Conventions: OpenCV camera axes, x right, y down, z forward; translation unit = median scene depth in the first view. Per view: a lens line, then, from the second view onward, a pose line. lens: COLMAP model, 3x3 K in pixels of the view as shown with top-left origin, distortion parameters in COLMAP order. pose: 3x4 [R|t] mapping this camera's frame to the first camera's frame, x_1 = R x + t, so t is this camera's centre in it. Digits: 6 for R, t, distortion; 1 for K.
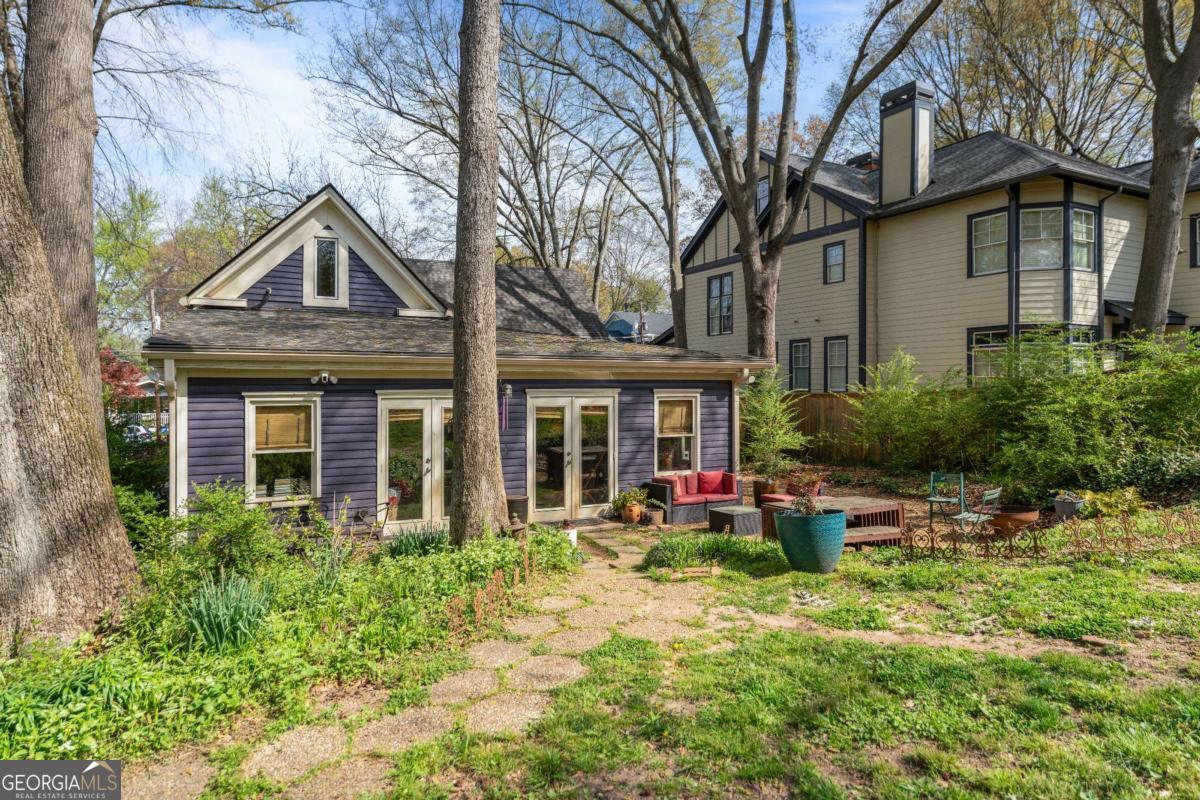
lens RADIAL K [[681.8, 0, 599.8], [0, 681.8, 388.2], [0, 0, 1]] dist [-0.001238, 0.000401]
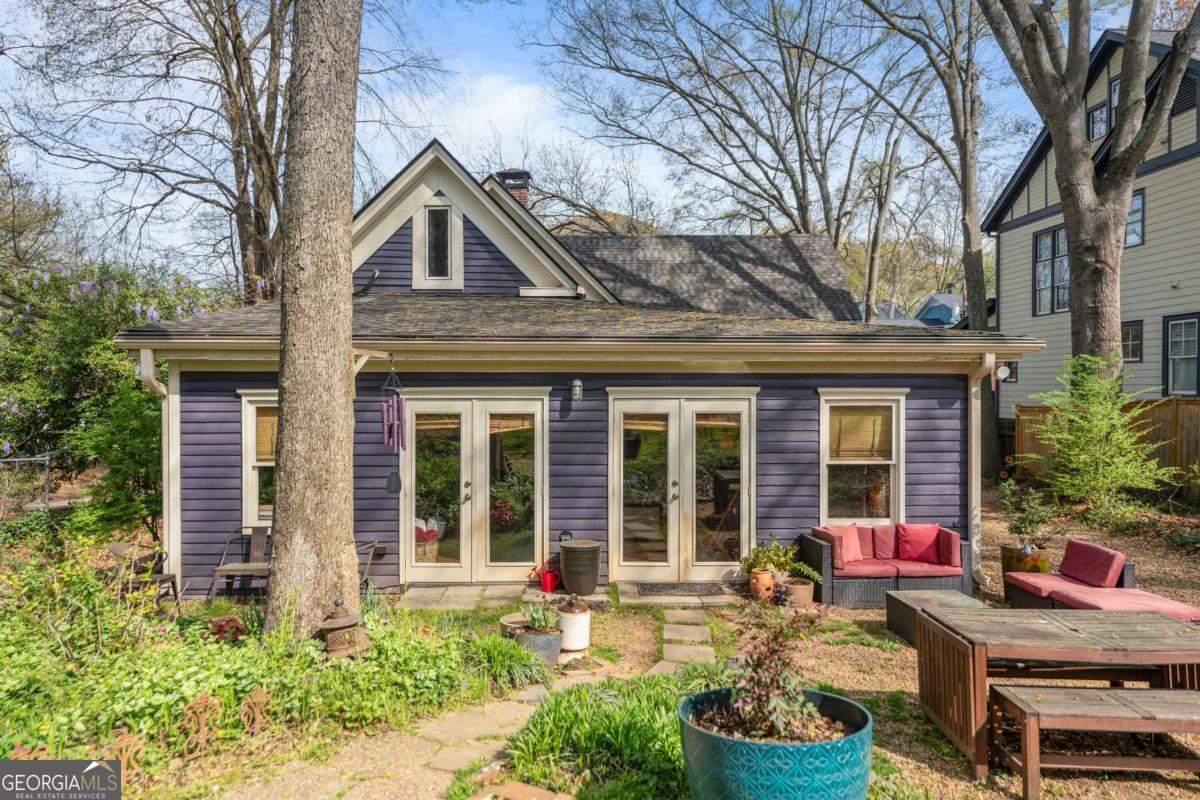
lens RADIAL K [[752.5, 0, 599.0], [0, 752.5, 394.8], [0, 0, 1]] dist [-0.006274, 0.004648]
pose [[0.911061, 0.005808, -0.412231, 0.174951], [-0.003712, 0.999976, 0.005886, 0.004016], [0.412255, -0.003832, 0.911060, 0.268446]]
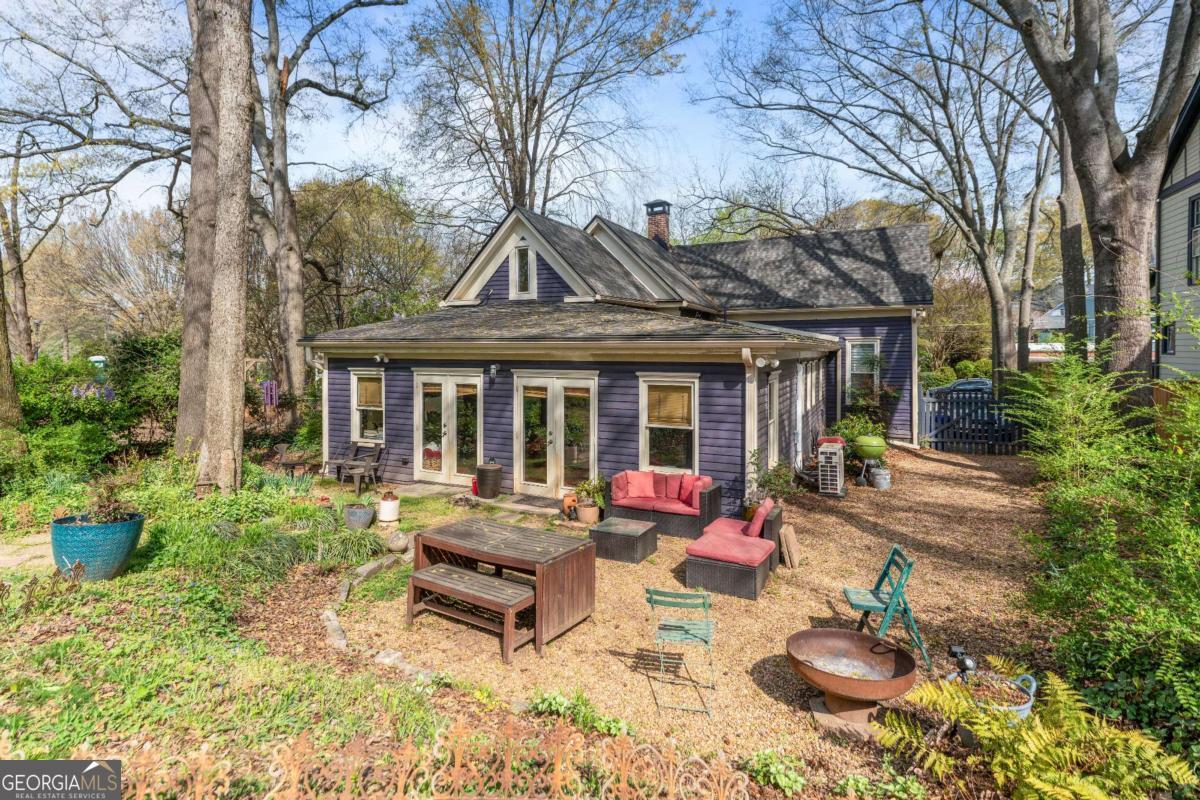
lens RADIAL K [[578.4, 0, 598.1], [0, 578.4, 353.2], [0, 0, 1]] dist [0.002267, 0.000103]
pose [[0.617557, 0.007035, -0.786495, 0.620926], [-0.004331, 0.999975, 0.005544, -0.026416], [0.786514, -0.000018, 0.617572, 0.474480]]
